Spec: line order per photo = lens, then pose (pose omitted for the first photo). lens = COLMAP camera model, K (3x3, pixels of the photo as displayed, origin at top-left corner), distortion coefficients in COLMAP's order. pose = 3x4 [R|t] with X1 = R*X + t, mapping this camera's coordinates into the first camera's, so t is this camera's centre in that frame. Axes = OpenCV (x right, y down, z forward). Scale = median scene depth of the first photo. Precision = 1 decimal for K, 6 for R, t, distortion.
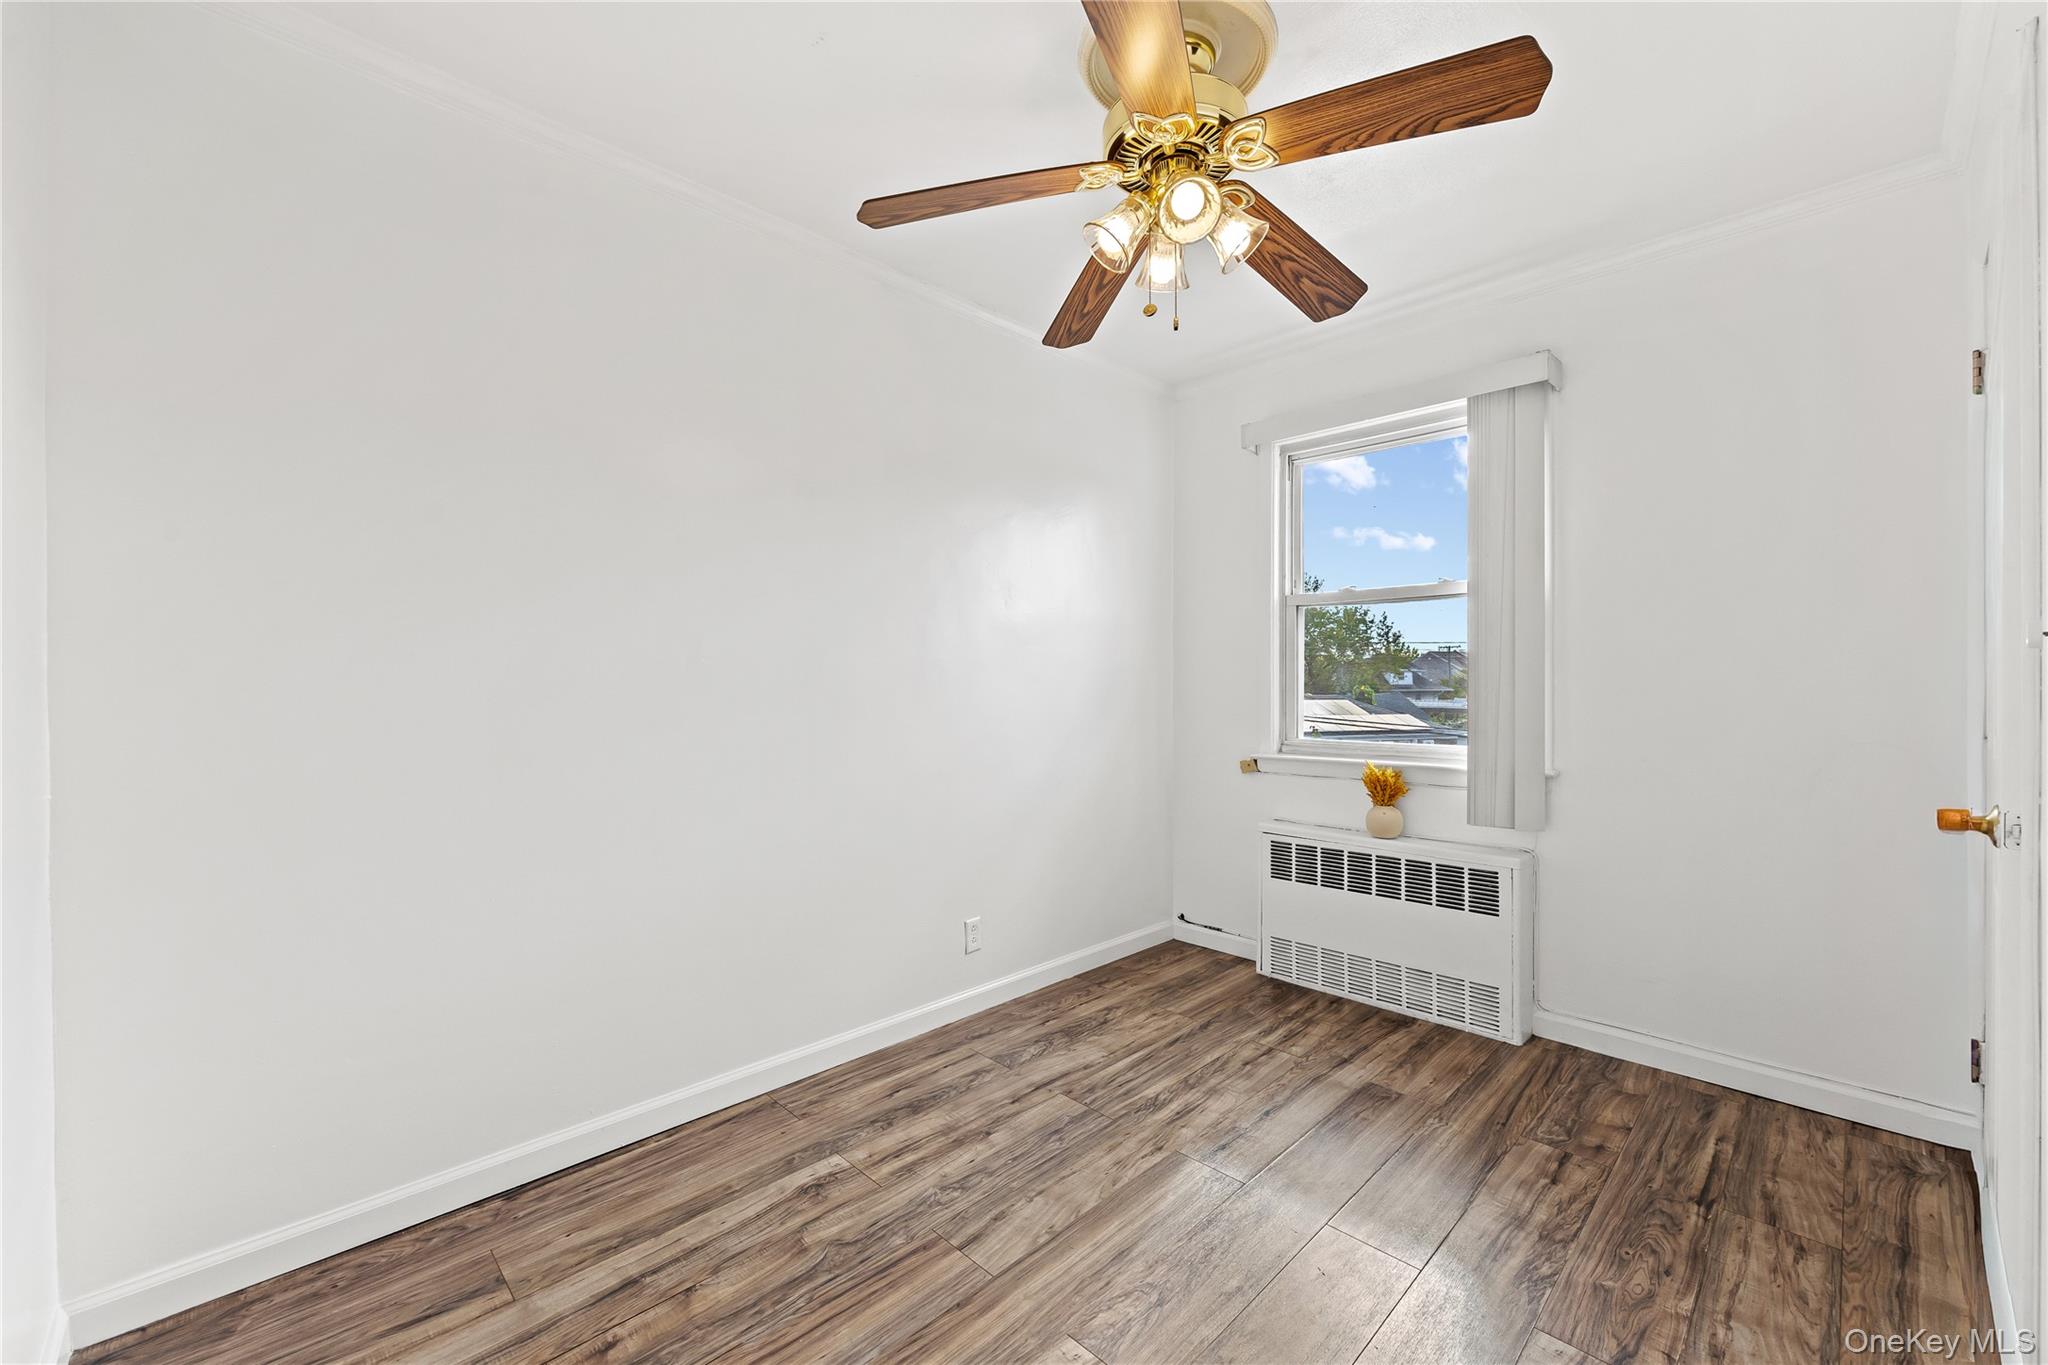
lens RADIAL K [[831.2, 0, 1017.4], [0, 831.2, 701.6], [0, 0, 1]] dist [0.000786, 0.000205]
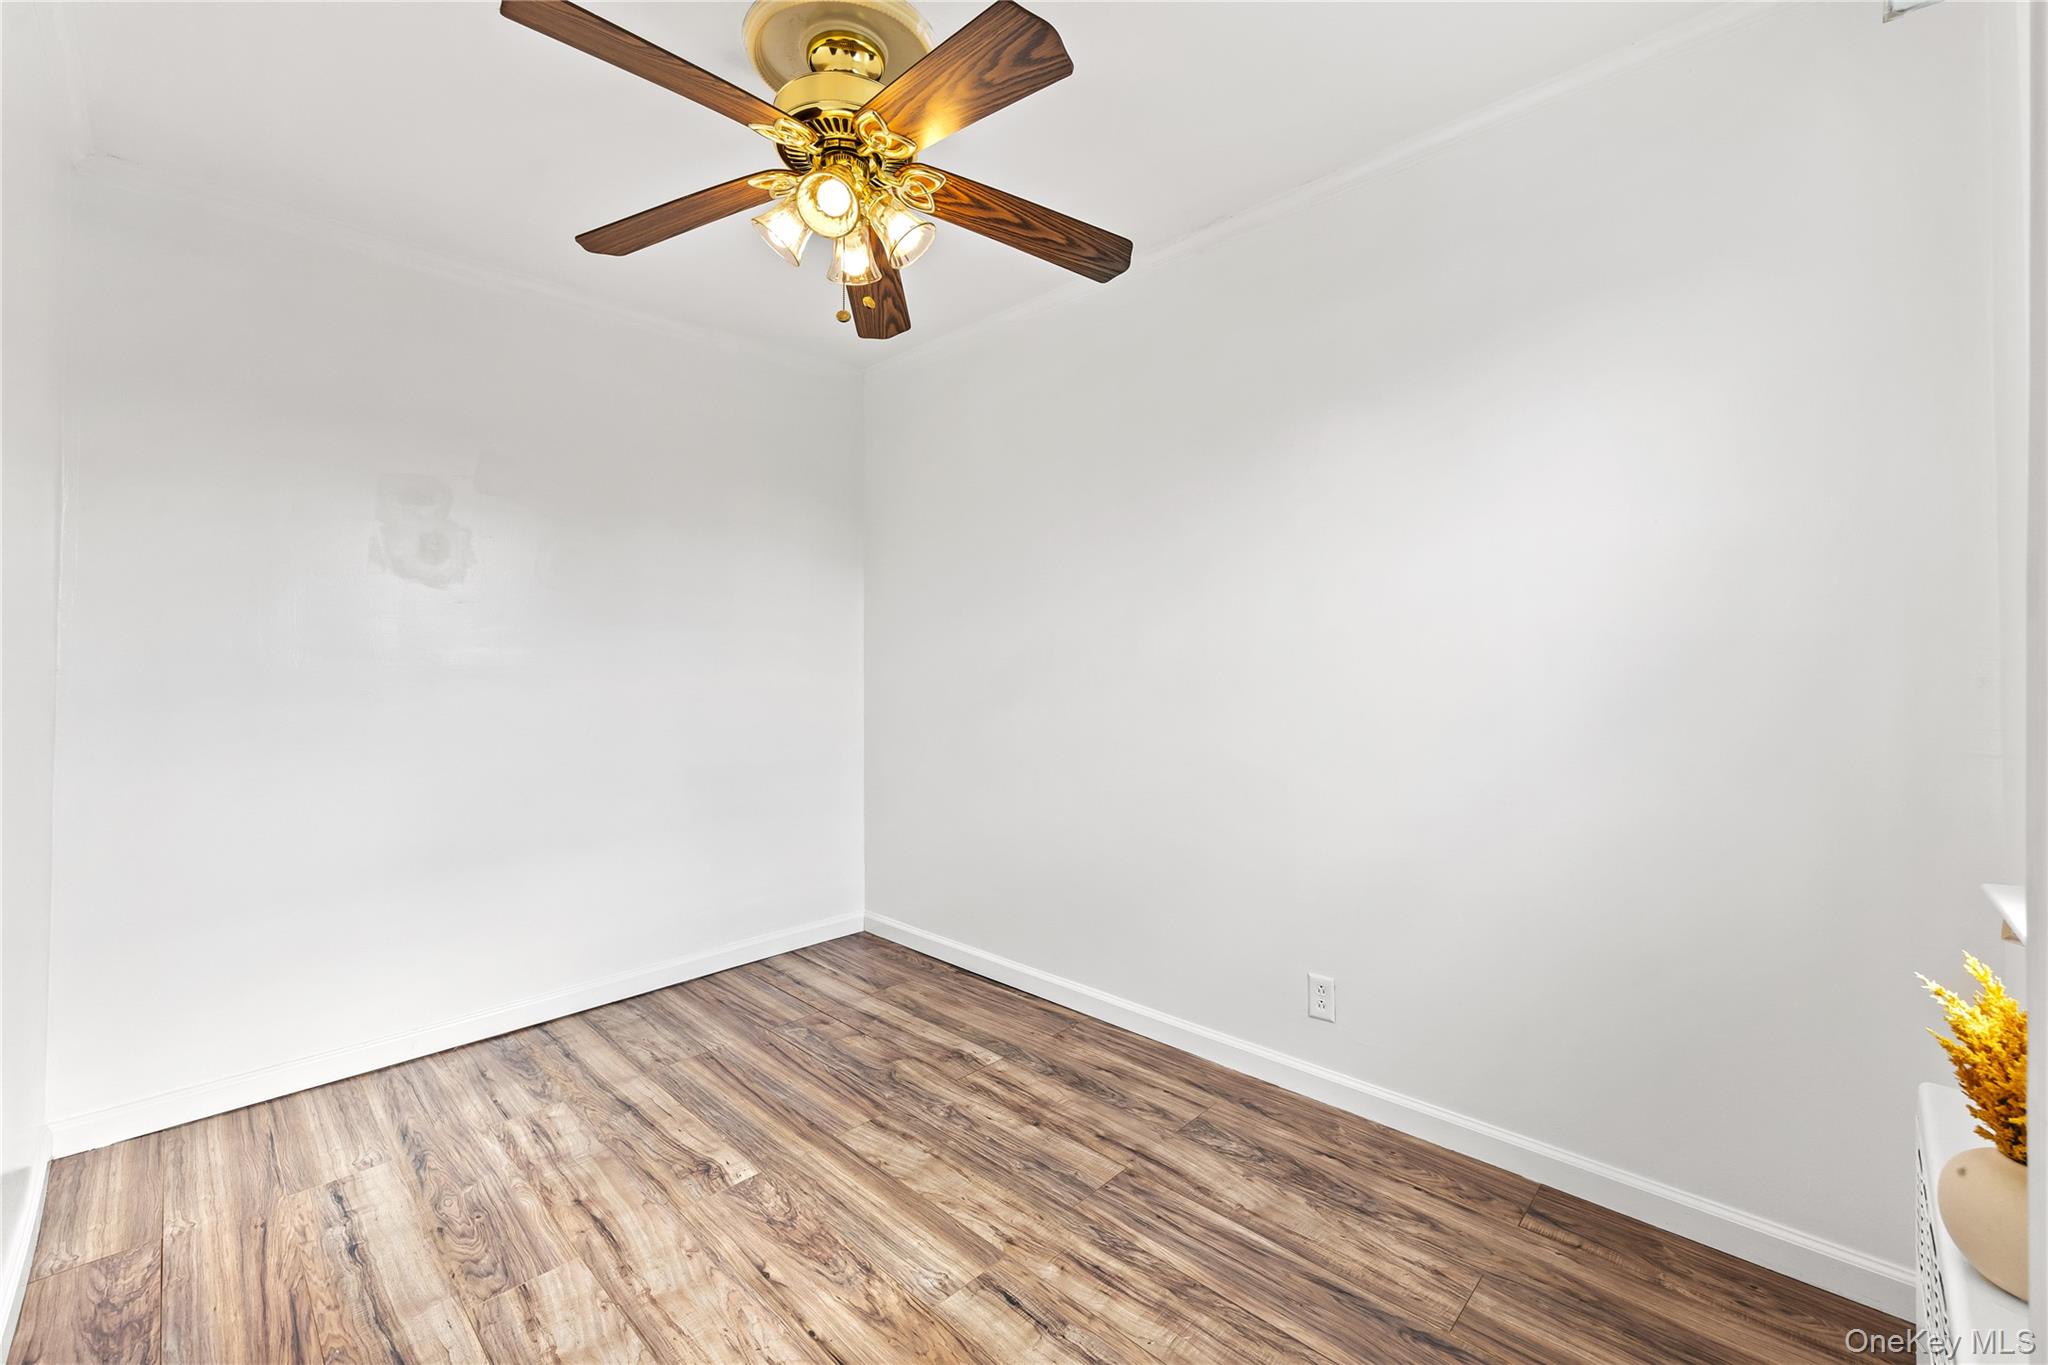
lens RADIAL K [[831.2, 0, 1022.1], [0, 831.2, 682.3], [0, 0, 1]] dist [0.000786, 0.000205]
pose [[0.019931, 0.023018, -0.999536, 0.903694], [-0.014594, 0.999635, 0.022729, -0.029529], [0.999695, 0.014134, 0.020259, 0.913375]]
